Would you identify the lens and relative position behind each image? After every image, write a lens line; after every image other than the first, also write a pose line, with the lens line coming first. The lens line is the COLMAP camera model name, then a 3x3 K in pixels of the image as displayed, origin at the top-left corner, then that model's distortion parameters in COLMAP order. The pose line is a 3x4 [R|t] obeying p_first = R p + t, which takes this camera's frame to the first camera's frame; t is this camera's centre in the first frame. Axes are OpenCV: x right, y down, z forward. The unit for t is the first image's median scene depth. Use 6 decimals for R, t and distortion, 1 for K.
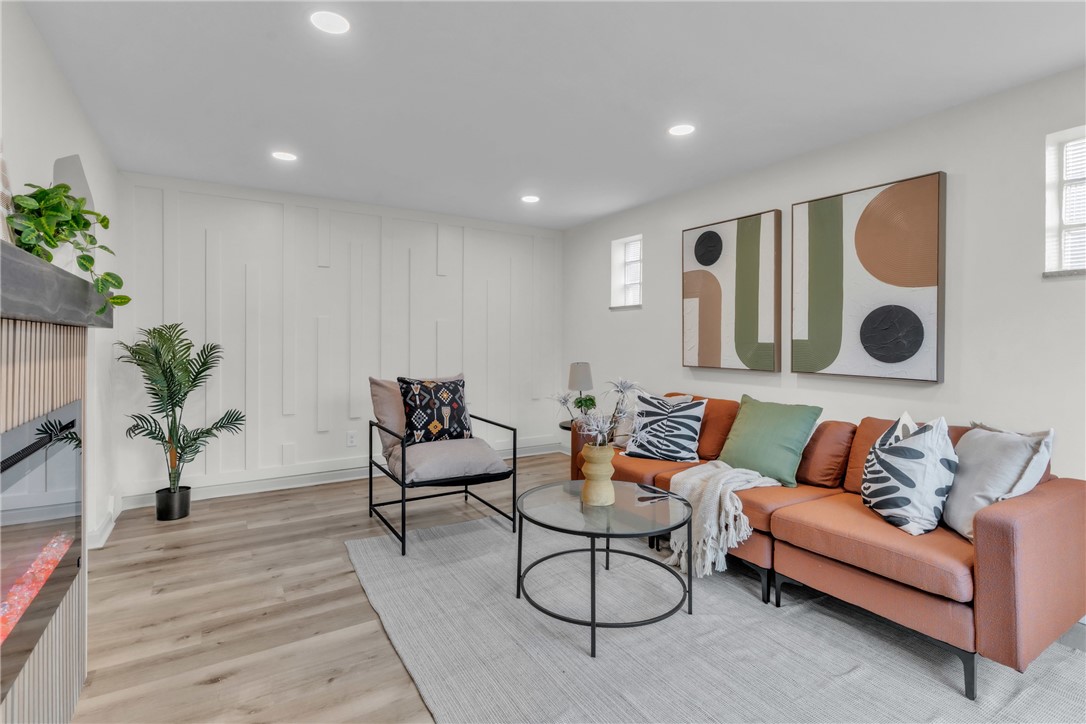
lens RADIAL K [[521.0, 0, 552.8], [0, 521.0, 338.8], [0, 0, 1]] dist [-0.000867, -0.000822]
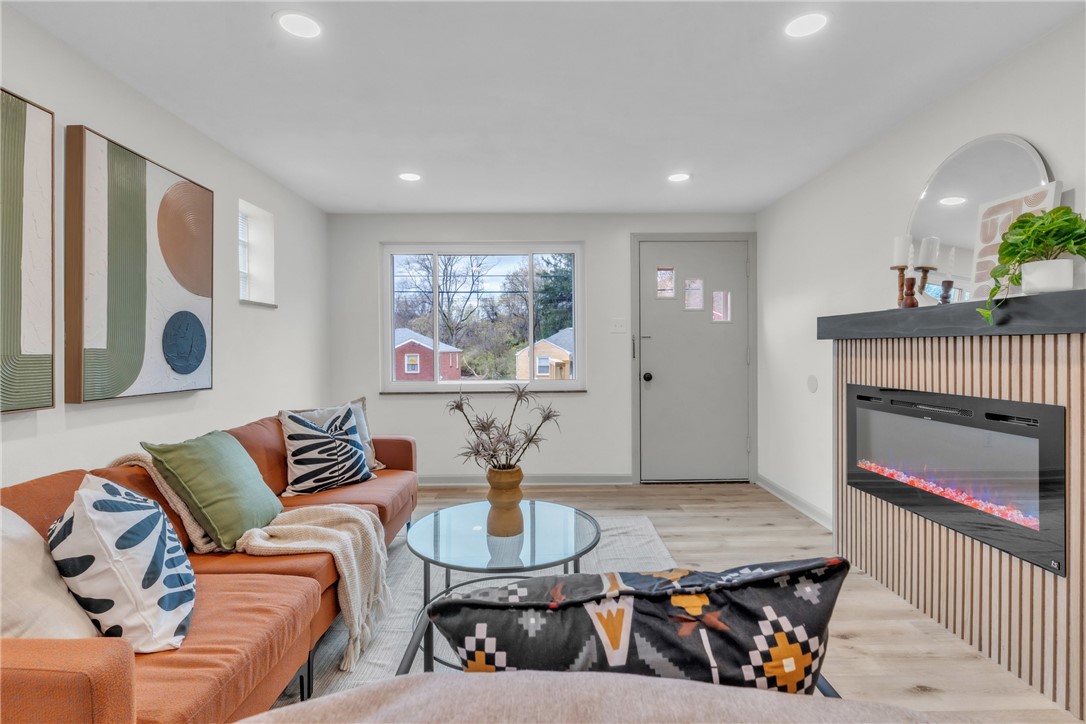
lens RADIAL K [[521.0, 0, 539.9], [0, 521.0, 353.0], [0, 0, 1]] dist [-0.000867, -0.000822]
pose [[-0.861610, -0.004749, 0.507549, -0.287289], [0.001286, 0.999933, 0.011539, -0.000589], [-0.507570, 0.010595, -0.861545, 1.228954]]
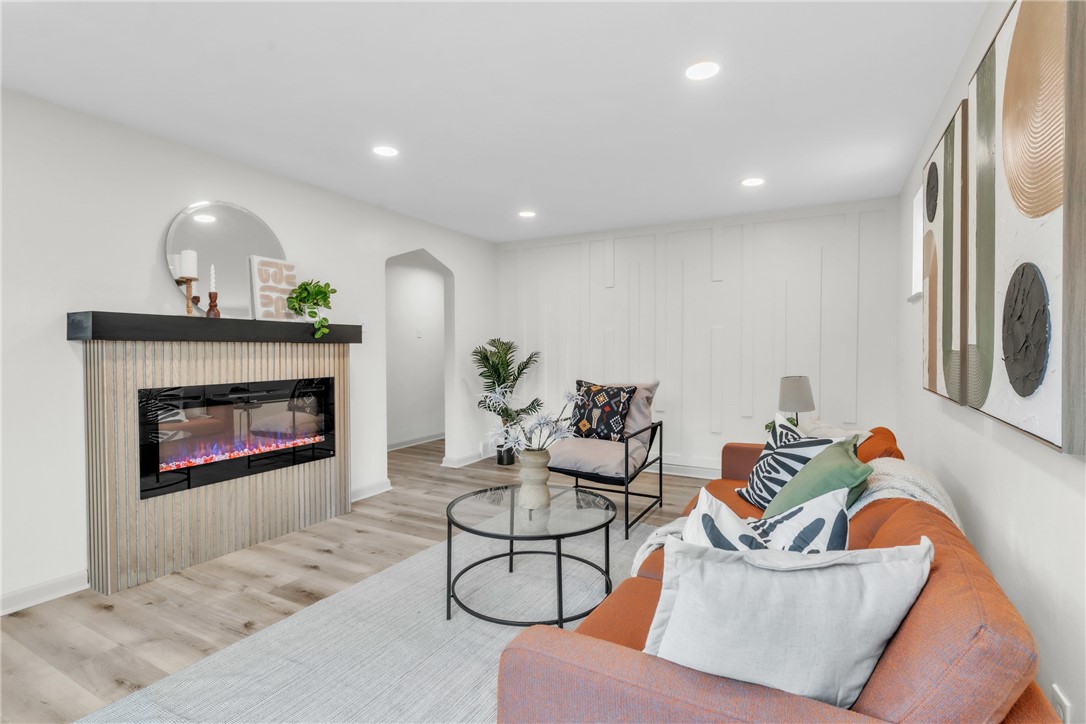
lens RADIAL K [[521.0, 0, 543.7], [0, 521.0, 355.0], [0, 0, 1]] dist [-0.000867, -0.000822]
pose [[0.484420, 0.007317, -0.874805, 0.715376], [0.006449, 0.999908, 0.011934, 0.002258], [0.874812, -0.011423, 0.484328, 0.372949]]
